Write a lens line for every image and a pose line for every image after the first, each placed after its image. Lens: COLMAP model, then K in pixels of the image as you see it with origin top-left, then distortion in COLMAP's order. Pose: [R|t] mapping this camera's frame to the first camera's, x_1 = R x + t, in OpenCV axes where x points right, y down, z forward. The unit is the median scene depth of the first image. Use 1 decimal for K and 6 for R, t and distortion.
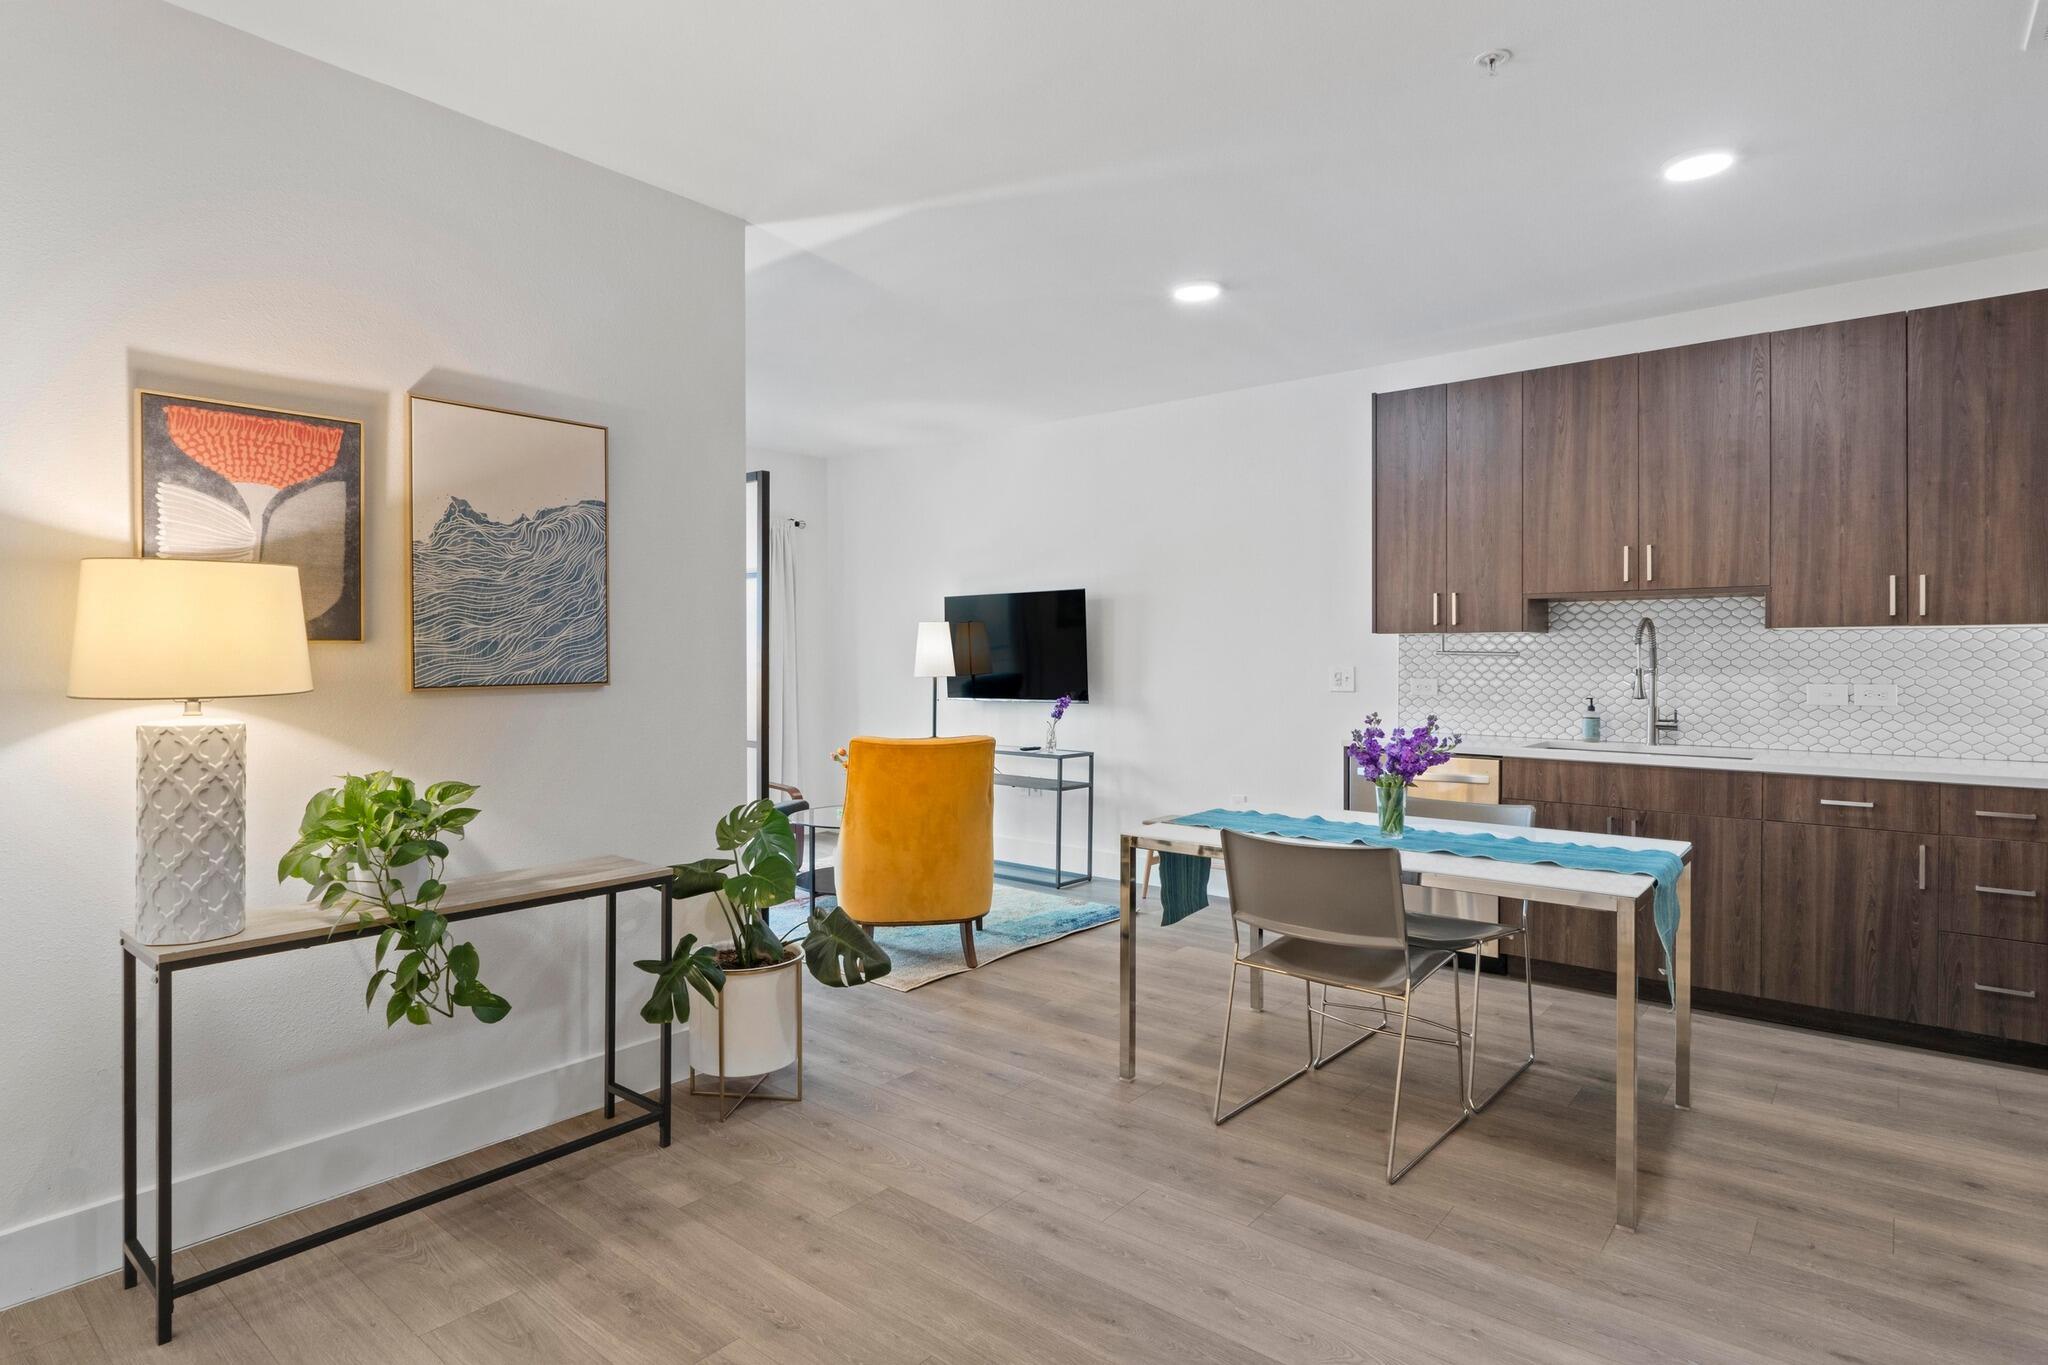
lens RADIAL K [[1067.5, 0, 1031.5], [0, 1067.5, 660.8], [0, 0, 1]] dist [-0.006090, 0.001429]
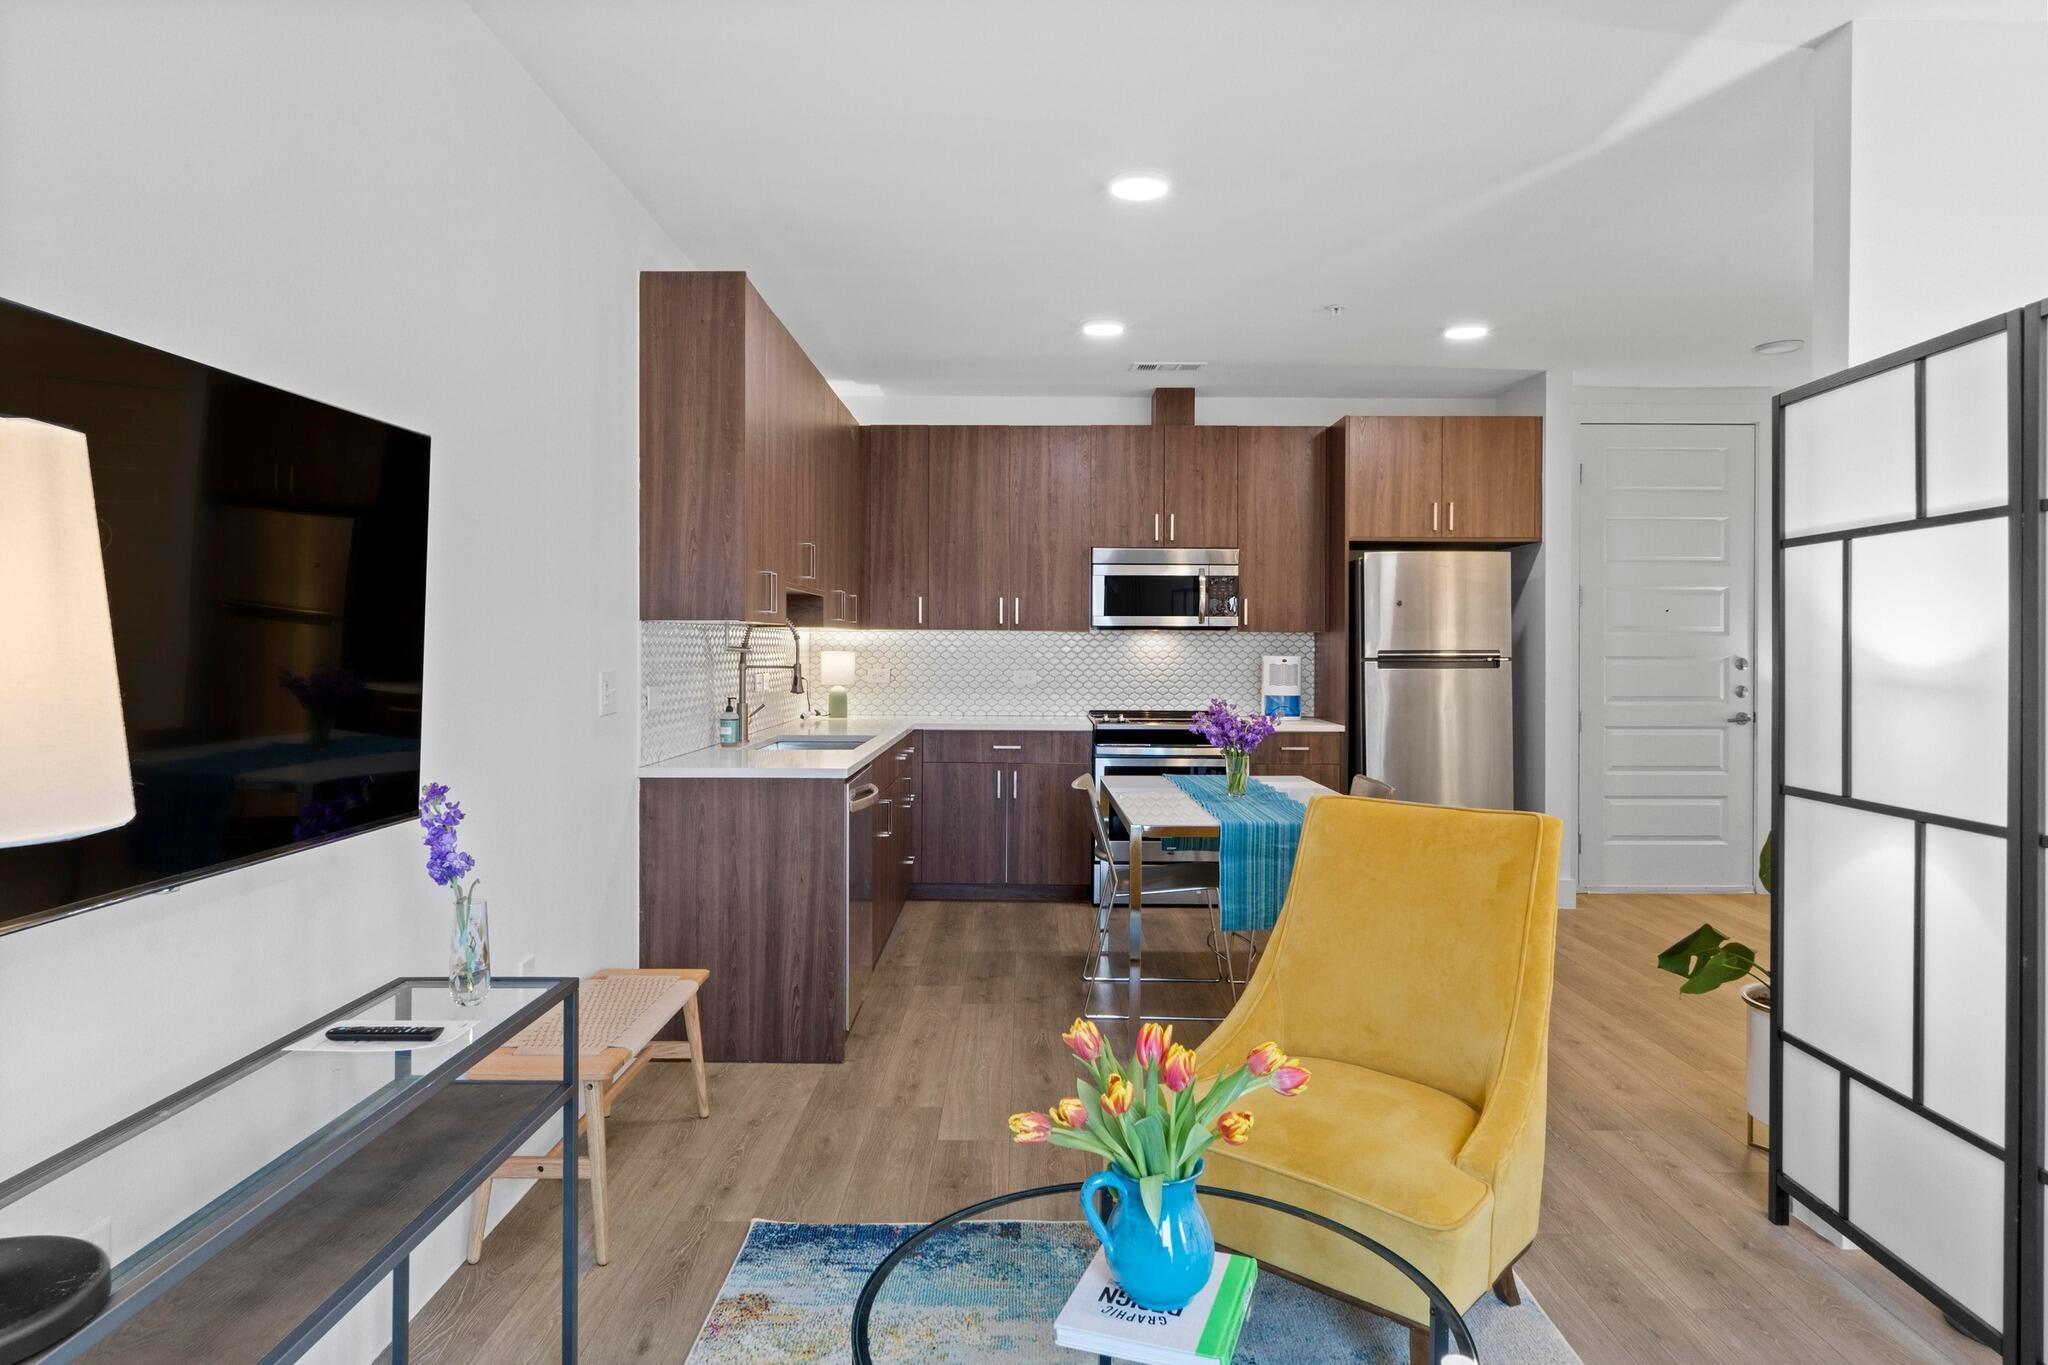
lens RADIAL K [[1221.7, 0, 1034.1], [0, 1221.7, 646.5], [0, 0, 1]] dist [0.013706, -0.008179]
pose [[-0.639825, -0.003426, 0.768513, -0.470108], [-0.000055, 0.999990, 0.004412, -0.013974], [-0.768521, 0.002781, -0.639819, 1.593717]]
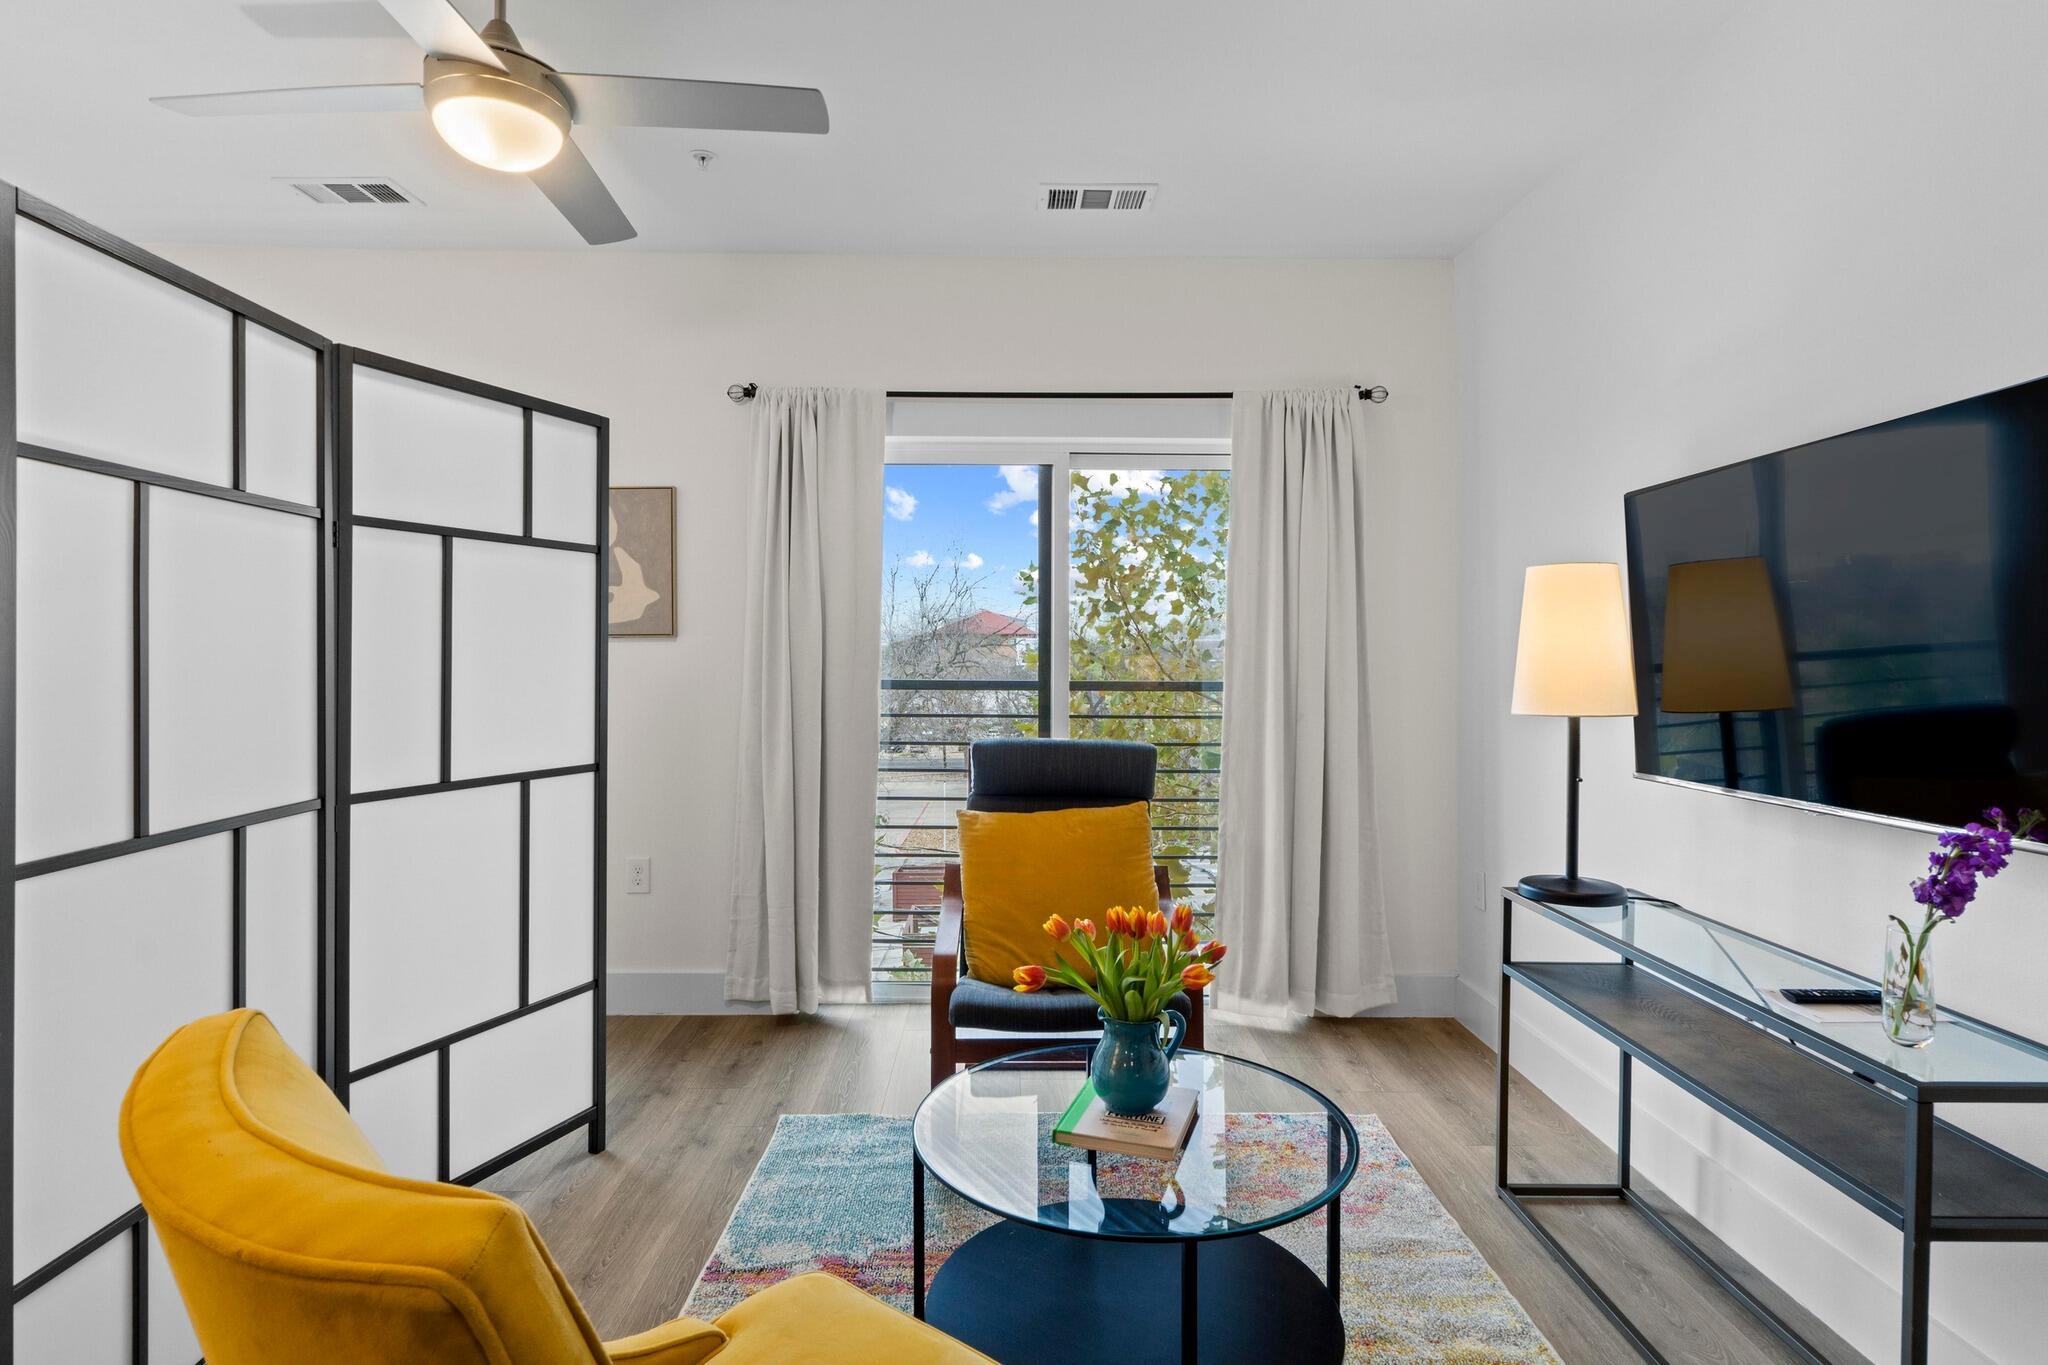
lens RADIAL K [[1067.5, 0, 1025.4], [0, 1067.5, 671.3], [0, 0, 1]] dist [-0.006090, 0.001429]
pose [[0.645933, 0.011247, -0.763311, 0.109124], [-0.005767, 0.999935, 0.009853, -0.003653], [0.763372, -0.001963, 0.645956, 0.996616]]
